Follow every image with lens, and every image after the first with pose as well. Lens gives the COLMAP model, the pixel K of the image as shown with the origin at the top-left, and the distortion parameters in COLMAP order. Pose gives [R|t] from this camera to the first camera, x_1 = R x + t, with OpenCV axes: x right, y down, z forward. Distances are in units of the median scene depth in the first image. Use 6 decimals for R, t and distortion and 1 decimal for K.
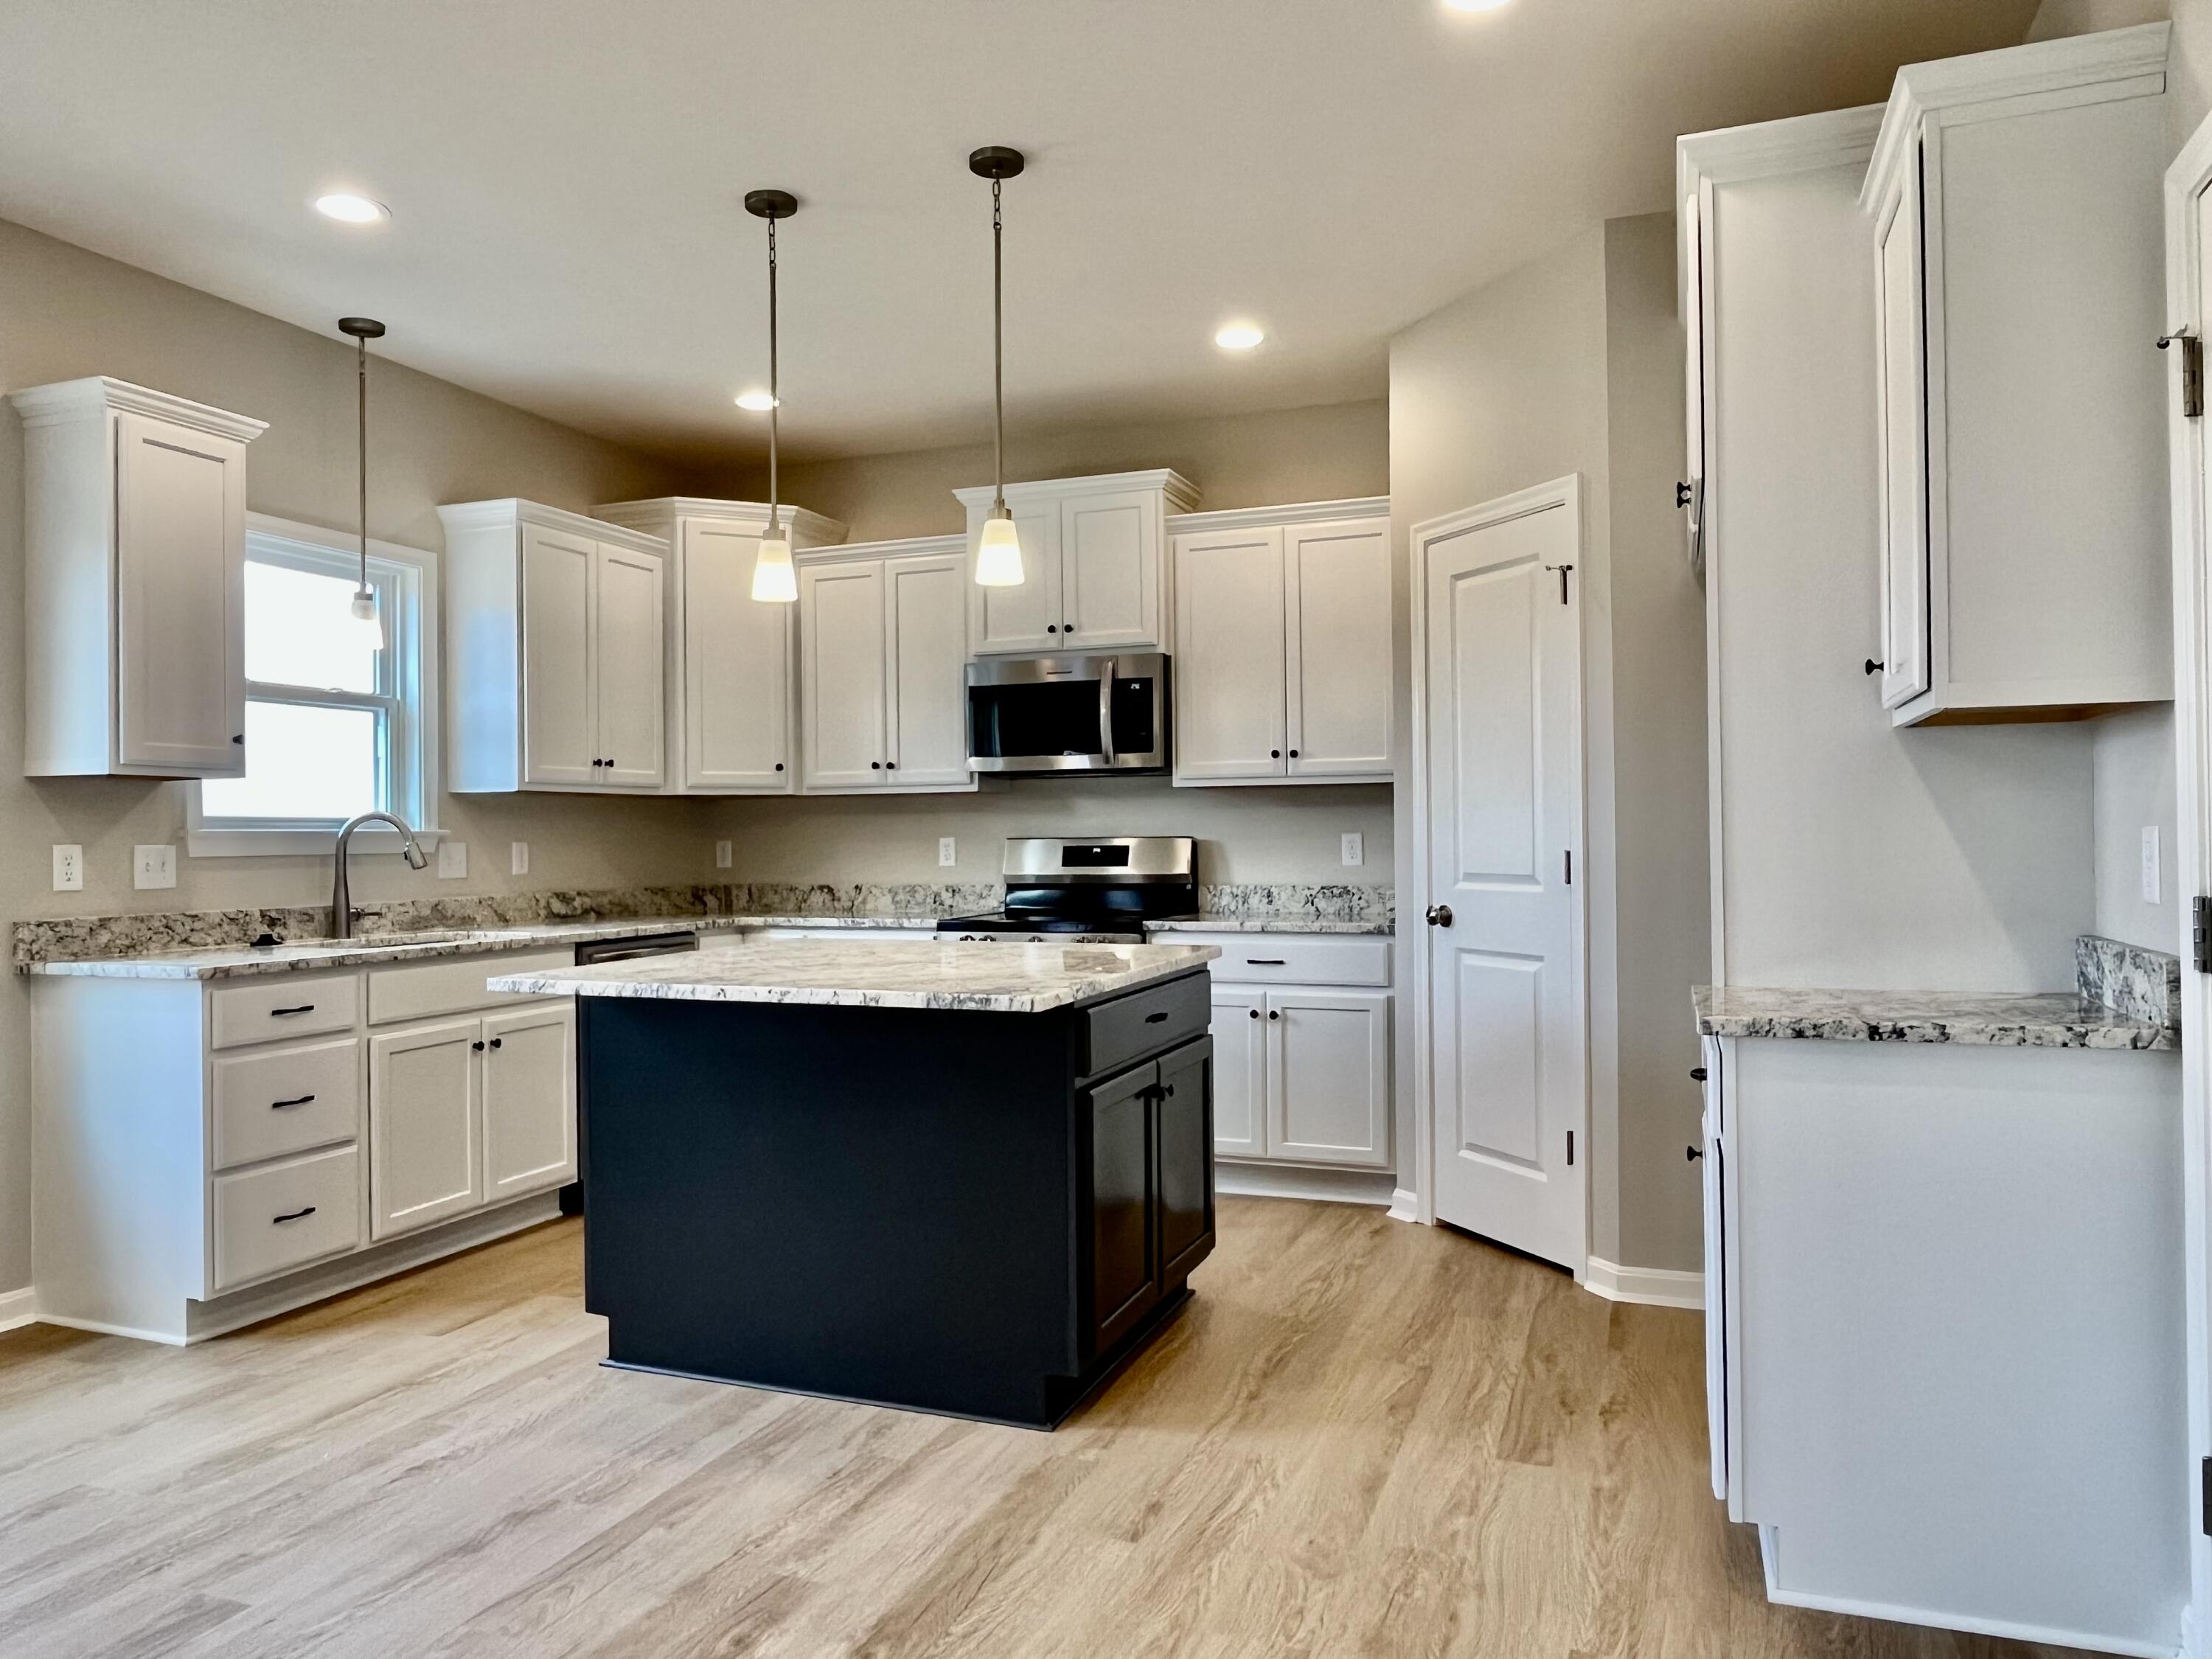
lens RADIAL K [[1502.1, 0, 1099.9], [0, 1502.1, 821.0], [0, 0, 1]] dist [-0.006282, 0.005335]
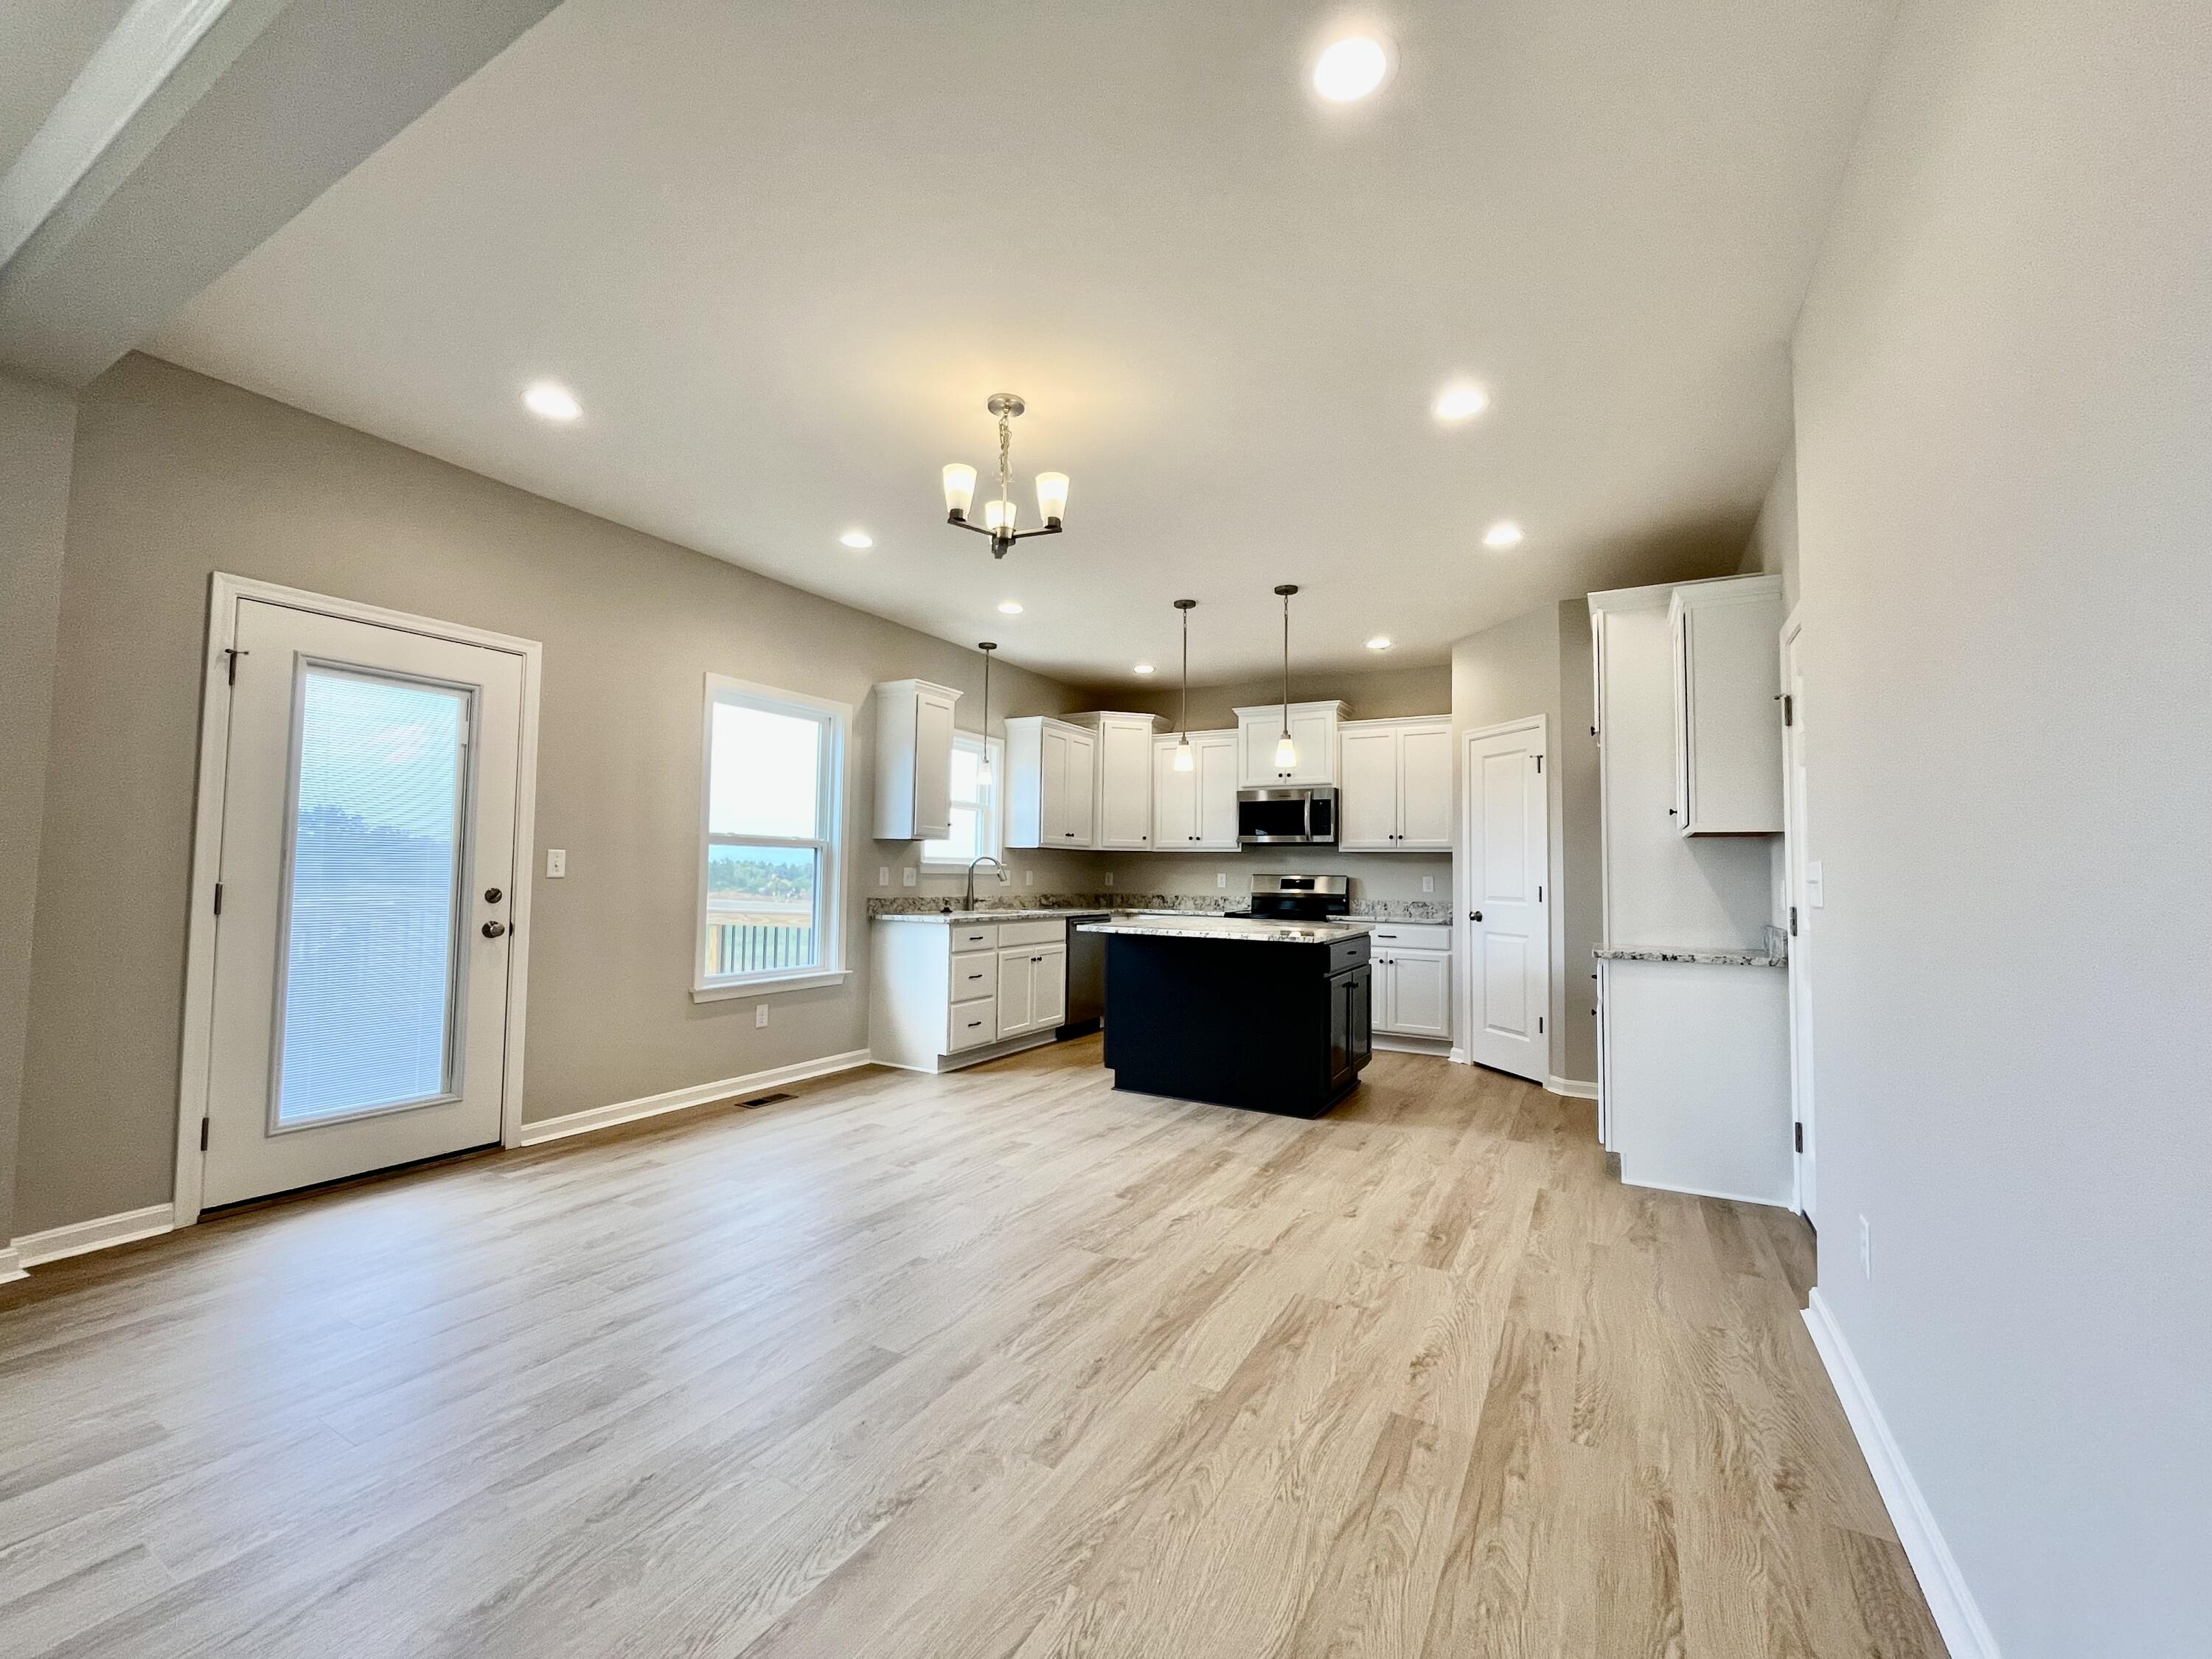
lens RADIAL K [[910.5, 0, 1100.5], [0, 910.5, 822.3], [0, 0, 1]] dist [0.000090, -0.000425]
pose [[0.988419, 0.017318, -0.150761, -0.125103], [-0.024299, 0.998710, -0.044589, 0.001048], [0.149794, 0.047736, 0.987564, -0.418162]]
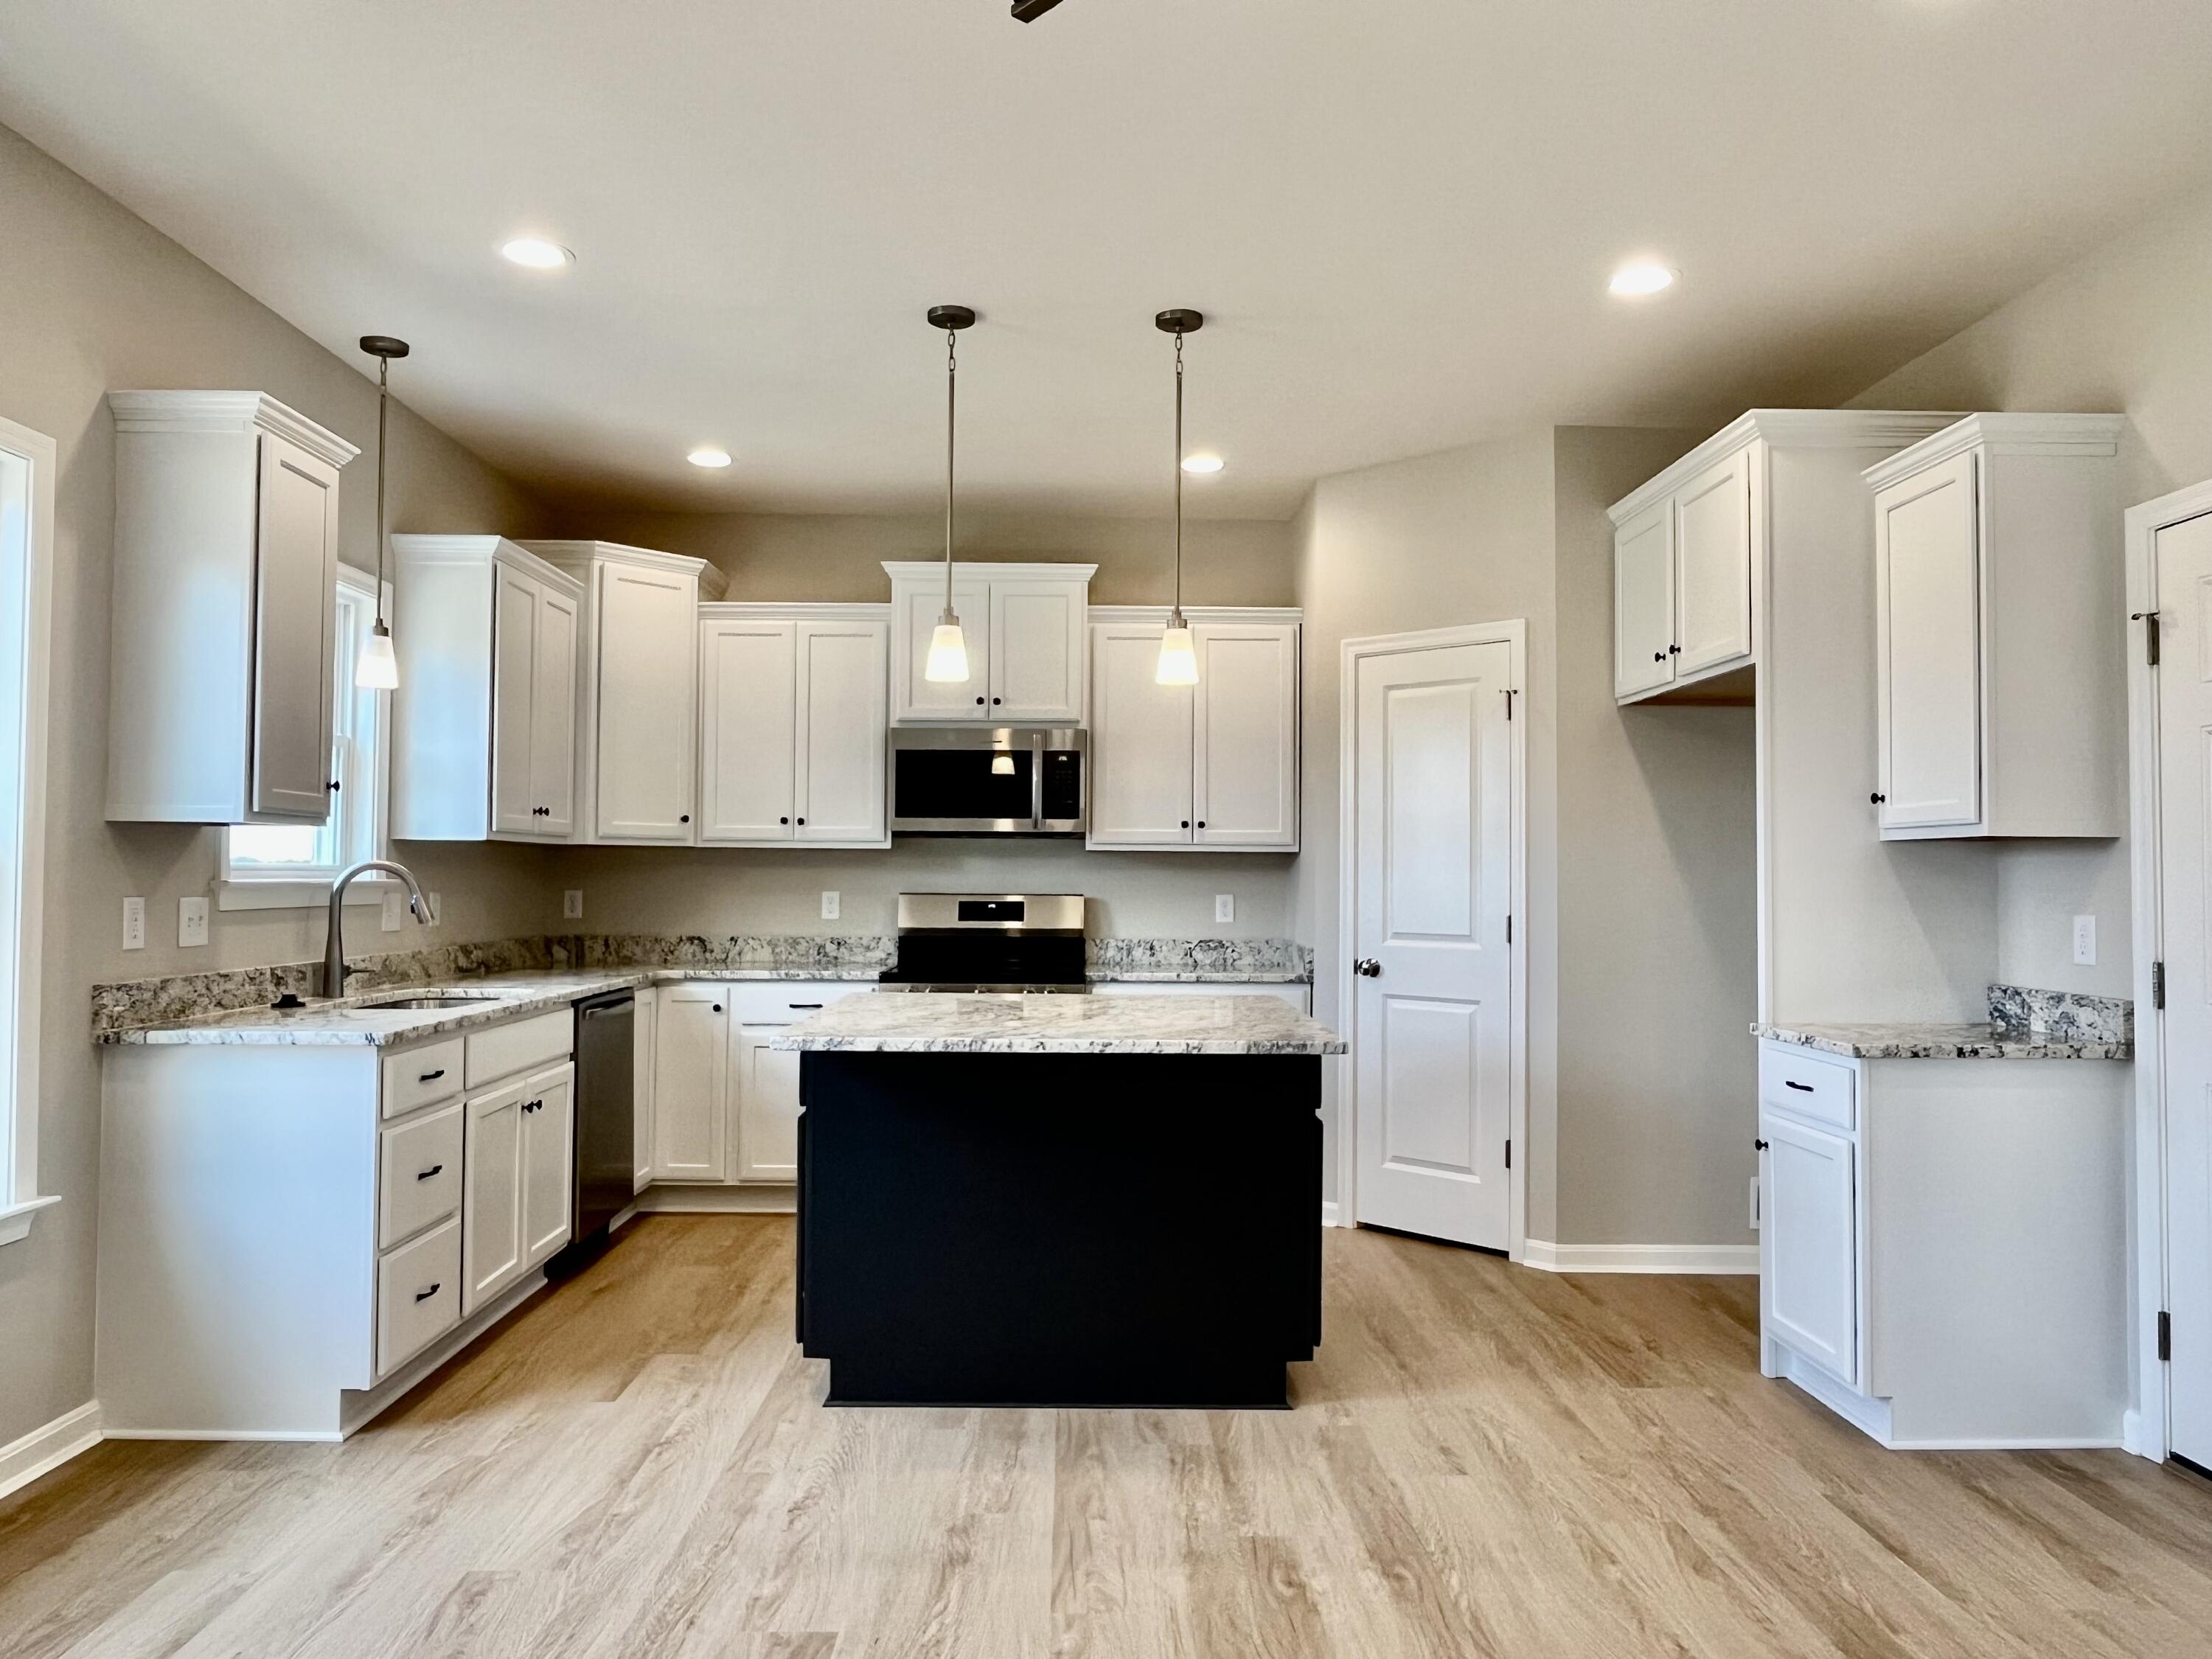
lens RADIAL K [[1502.1, 0, 1096.5], [0, 1502.1, 830.5], [0, 0, 1]] dist [-0.006282, 0.005335]
pose [[0.928325, 0.028673, 0.370662, -0.502705], [-0.021158, 0.999480, -0.024325, -0.014927], [-0.371166, 0.014739, 0.928449, -0.041142]]
